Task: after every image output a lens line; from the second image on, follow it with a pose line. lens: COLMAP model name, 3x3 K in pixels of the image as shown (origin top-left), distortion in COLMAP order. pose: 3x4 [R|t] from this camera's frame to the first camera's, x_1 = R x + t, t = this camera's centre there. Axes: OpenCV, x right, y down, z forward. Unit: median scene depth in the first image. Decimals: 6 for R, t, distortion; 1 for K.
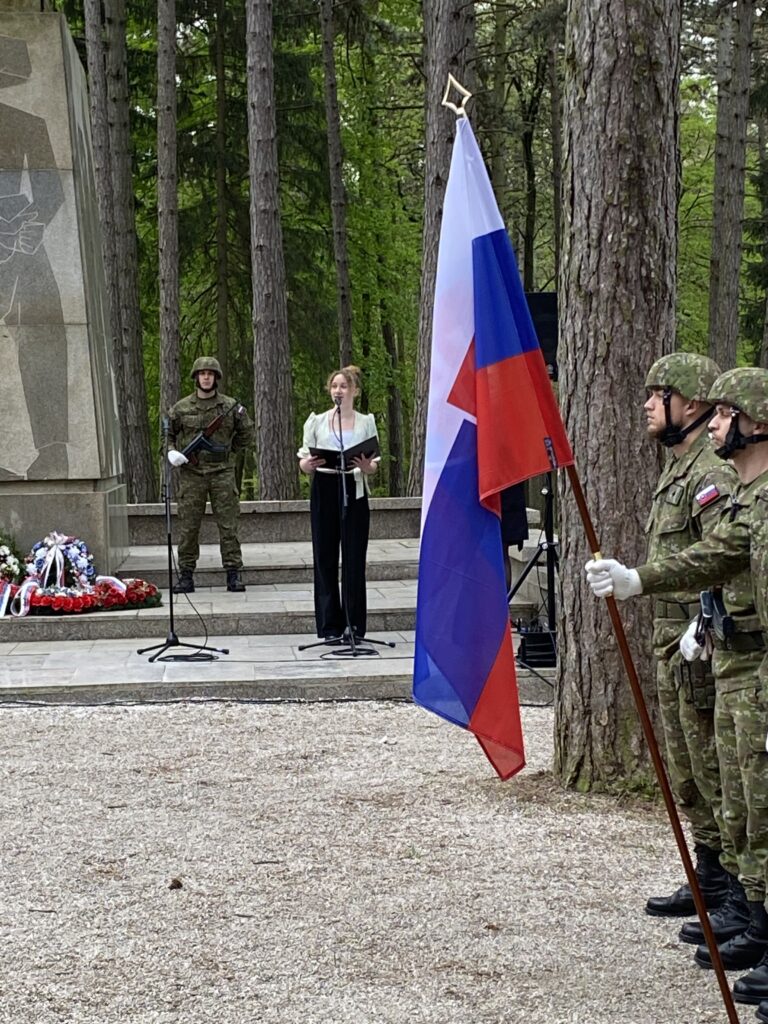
lens RADIAL K [[2361.6, 0, 400.5], [0, 2361.6, 483.8], [0, 0, 1]] dist [0.186640, 0.000000]
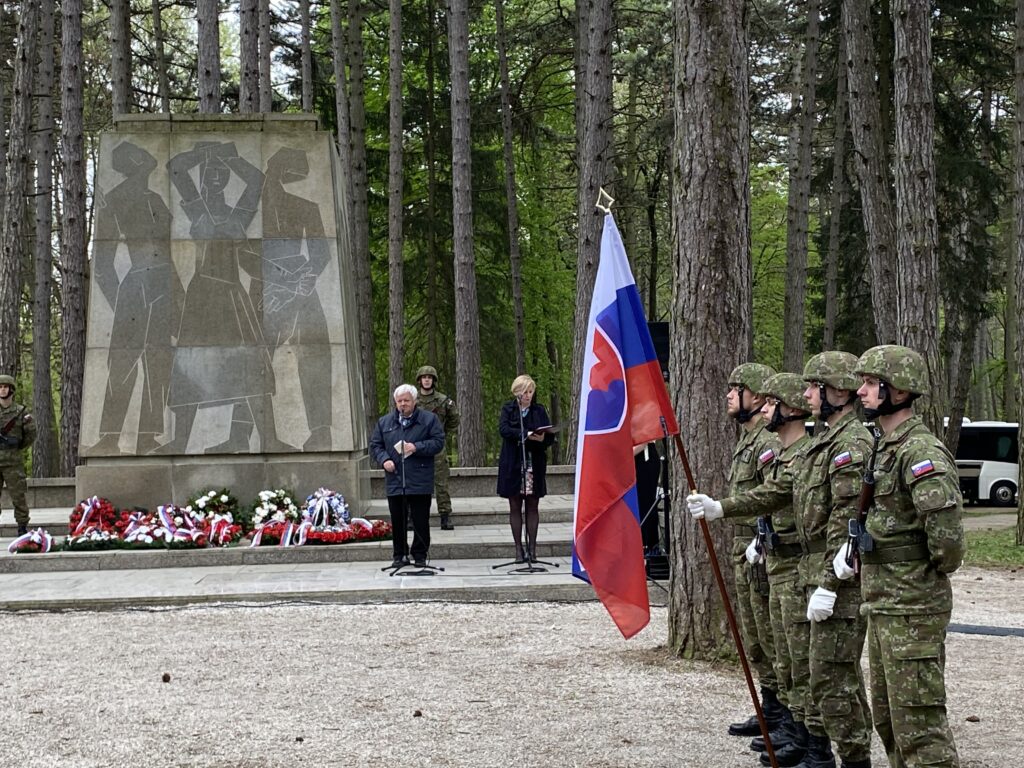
lens RADIAL K [[1736.9, 0, 519.8], [0, 1736.9, 367.0], [0, 0, 1]] dist [0.151084, 0.000000]
pose [[0.999745, -0.000391, -0.022594, -0.002435], [-0.000813, 0.998581, -0.053247, 0.004201], [0.022583, 0.053252, 0.998326, -0.072509]]
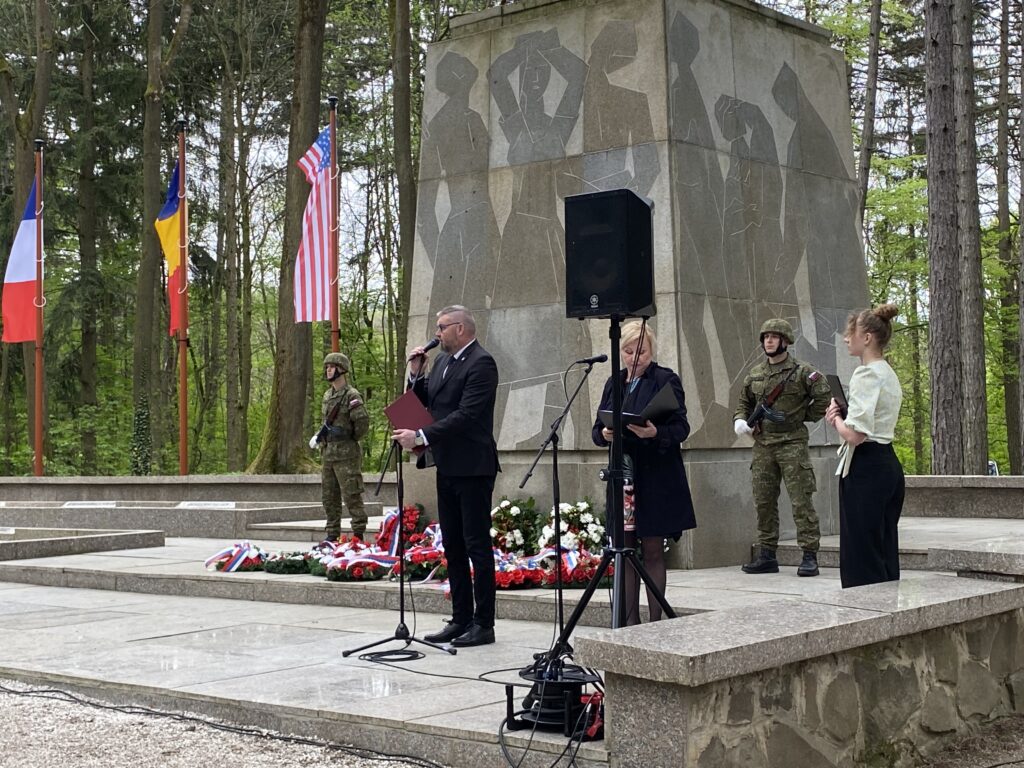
lens RADIAL K [[1506.7, 0, 509.5], [0, 1506.7, 381.8], [0, 0, 1]] dist [0.127710, 0.000000]
pose [[0.714550, -0.019313, -0.699318, 0.337101], [-0.015352, 0.998945, -0.043273, -0.002179], [0.699416, 0.041656, 0.713499, 0.656621]]
